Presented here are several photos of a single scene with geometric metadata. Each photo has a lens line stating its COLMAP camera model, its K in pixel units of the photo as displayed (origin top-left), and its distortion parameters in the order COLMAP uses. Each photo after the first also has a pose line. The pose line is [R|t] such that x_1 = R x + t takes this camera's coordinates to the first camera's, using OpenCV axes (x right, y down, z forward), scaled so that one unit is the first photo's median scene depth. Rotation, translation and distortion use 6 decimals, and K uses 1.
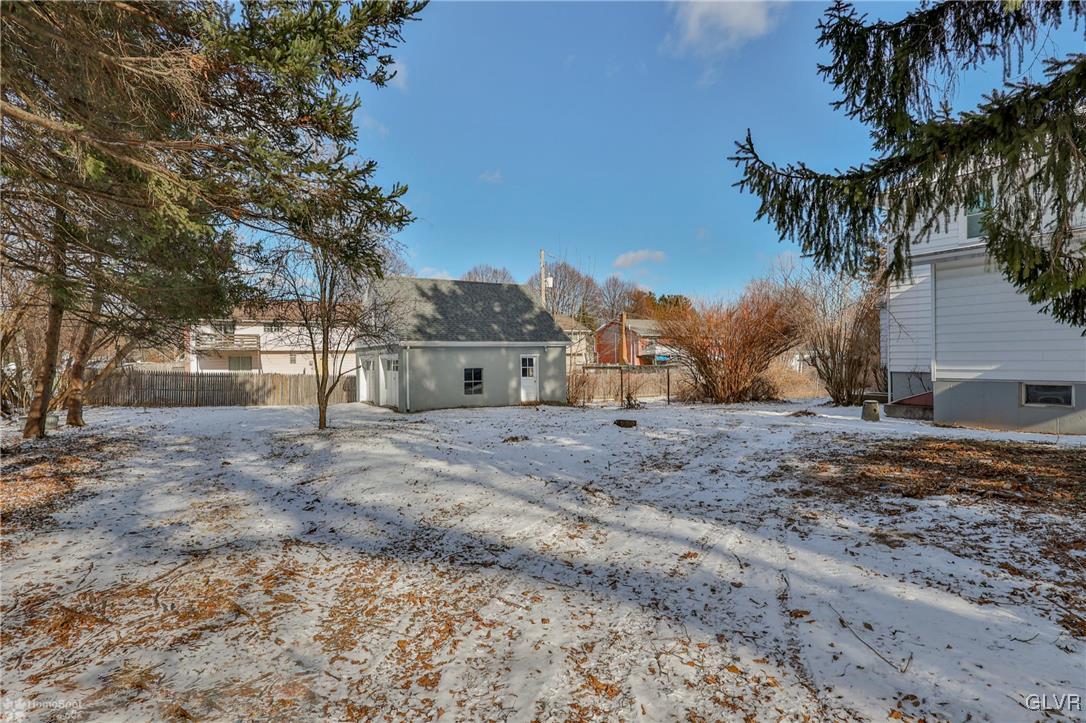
lens RADIAL K [[546.0, 0, 548.7], [0, 546.0, 362.7], [0, 0, 1]] dist [0.001628, 0.001632]
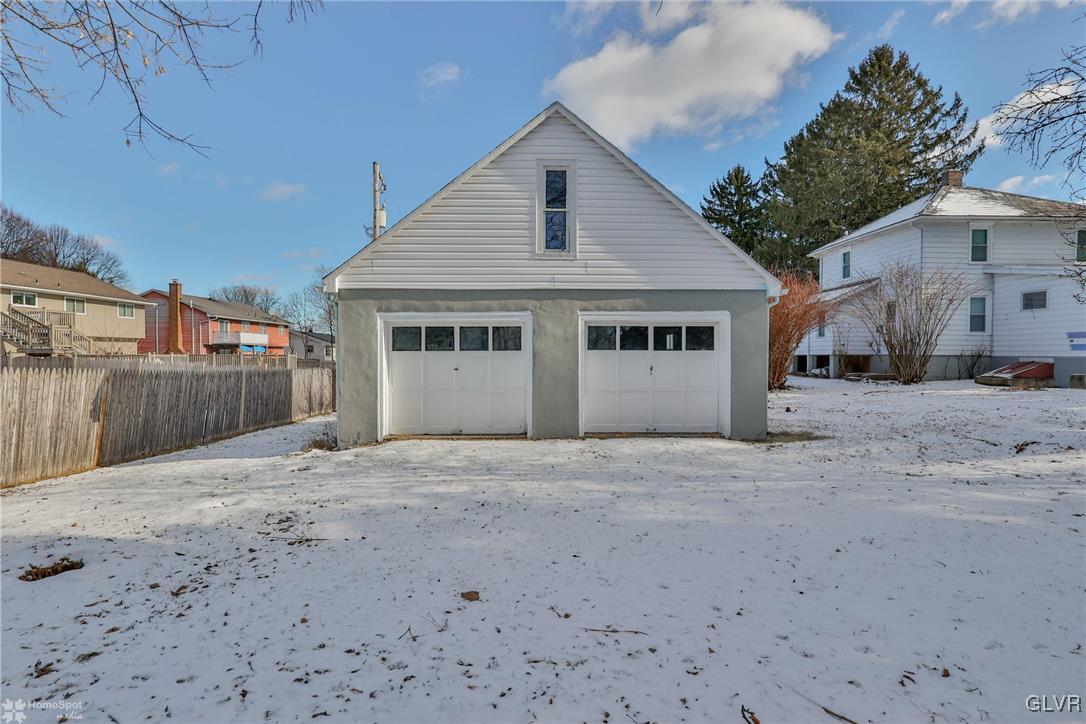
lens RADIAL K [[546.0, 0, 548.7], [0, 546.0, 363.2], [0, 0, 1]] dist [0.001628, 0.001632]
pose [[0.504490, -0.010025, 0.863359, -0.688517], [0.002284, 0.999945, 0.010276, 0.015084], [-0.863415, -0.003212, 0.504485, 0.844581]]
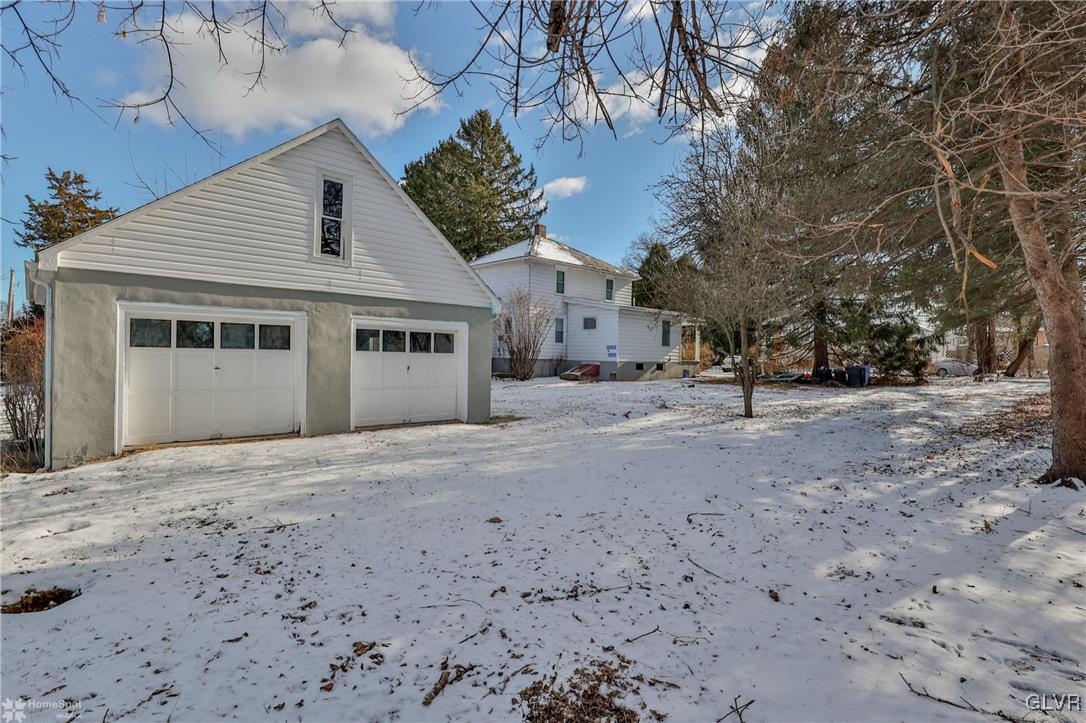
lens RADIAL K [[546.0, 0, 548.7], [0, 546.0, 362.7], [0, 0, 1]] dist [0.001628, 0.001632]
pose [[-0.203528, -0.005797, 0.979052, -0.802384], [-0.010595, 0.999937, 0.003718, 0.016019], [-0.979012, -0.009617, -0.203577, 0.977457]]
